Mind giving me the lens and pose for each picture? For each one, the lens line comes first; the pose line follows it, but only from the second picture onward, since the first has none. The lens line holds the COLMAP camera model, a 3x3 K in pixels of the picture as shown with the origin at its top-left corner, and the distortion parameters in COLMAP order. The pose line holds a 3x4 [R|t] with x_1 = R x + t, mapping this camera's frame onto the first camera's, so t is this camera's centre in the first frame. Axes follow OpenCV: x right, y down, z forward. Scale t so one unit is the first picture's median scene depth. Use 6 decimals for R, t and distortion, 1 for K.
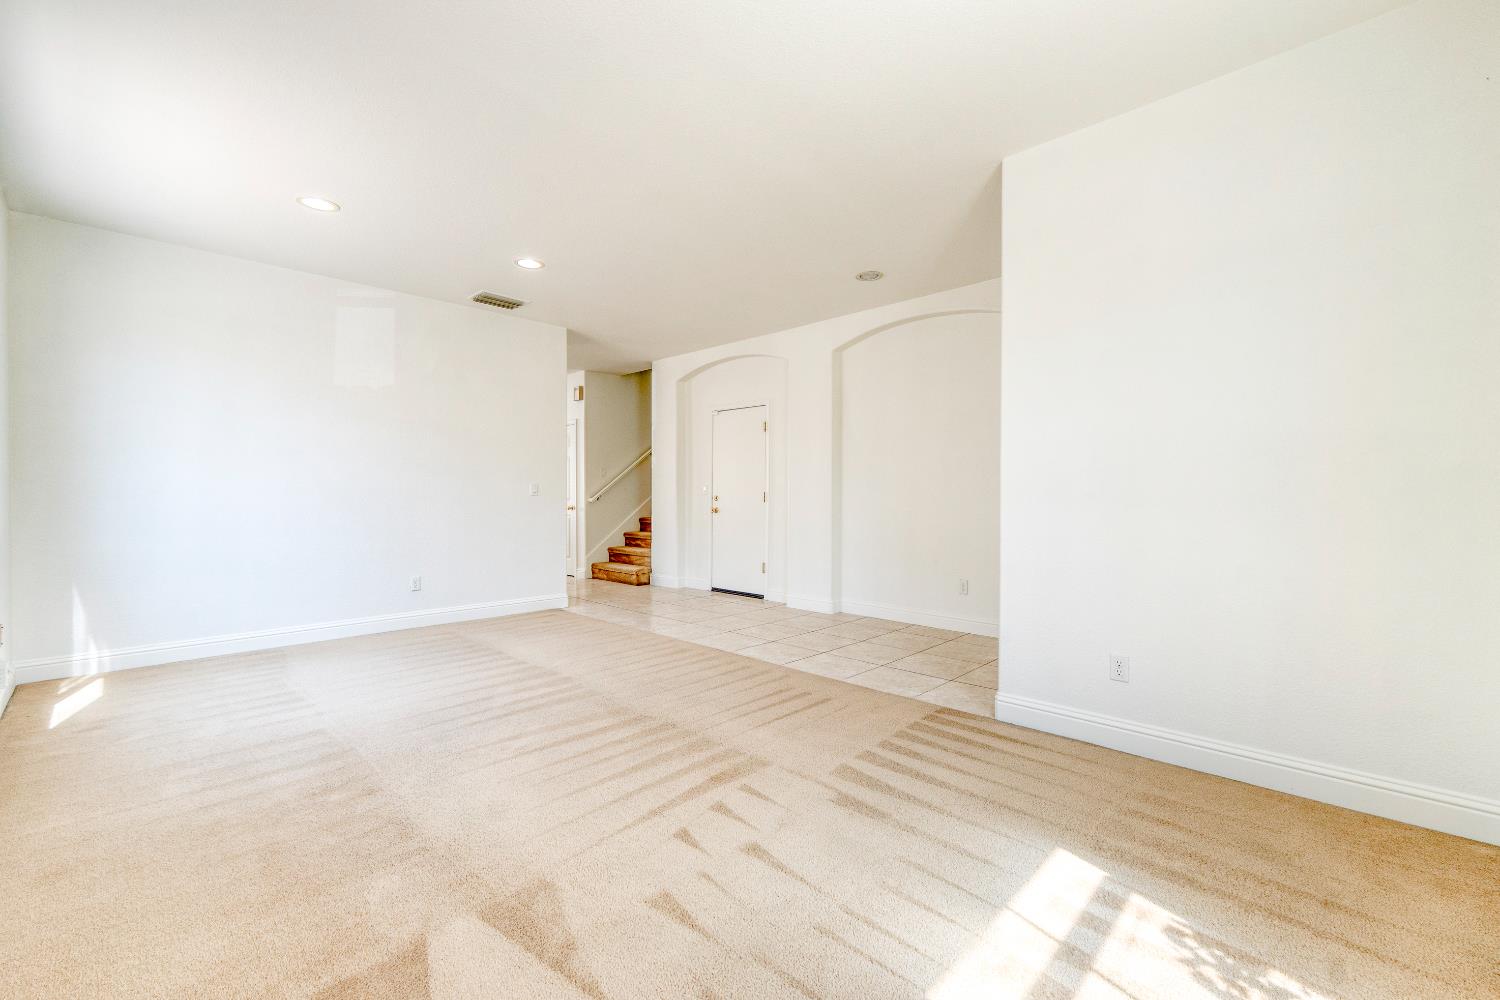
lens RADIAL K [[620.9, 0, 752.8], [0, 620.9, 497.9], [0, 0, 1]] dist [0.000491, 0.000173]
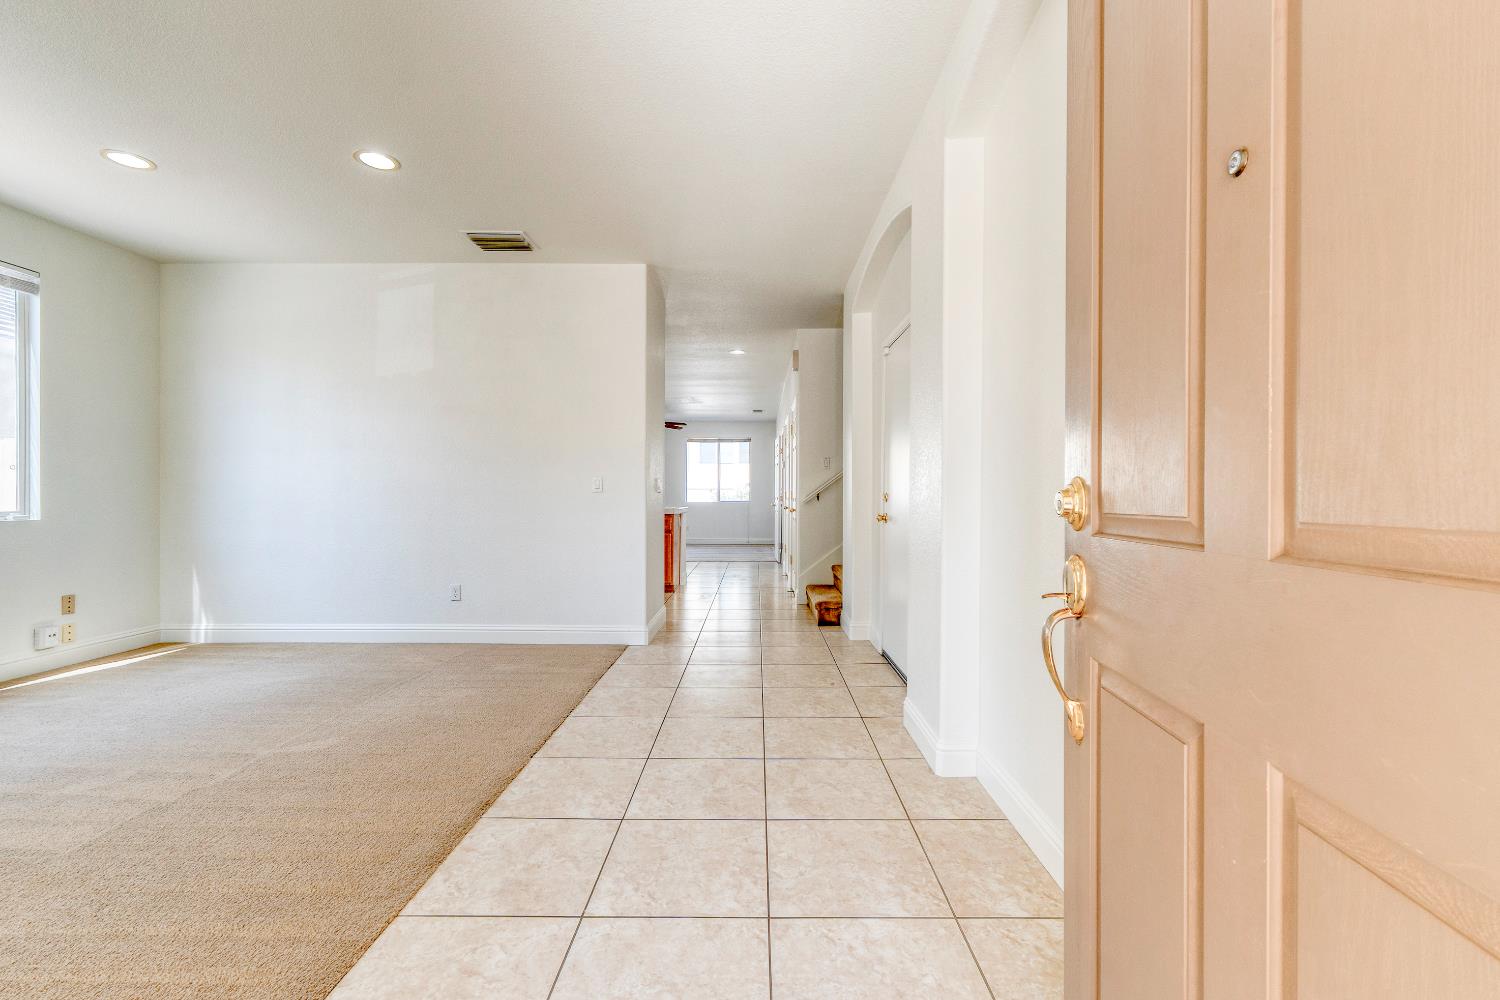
lens RADIAL K [[638.4, 0, 754.6], [0, 638.4, 489.8], [0, 0, 1]] dist [-0.000546, -0.000073]
pose [[0.677633, 0.002801, -0.735395, 0.446696], [-0.003341, 0.999994, 0.000731, -0.008899], [0.735393, 0.001962, 0.677638, 0.778907]]
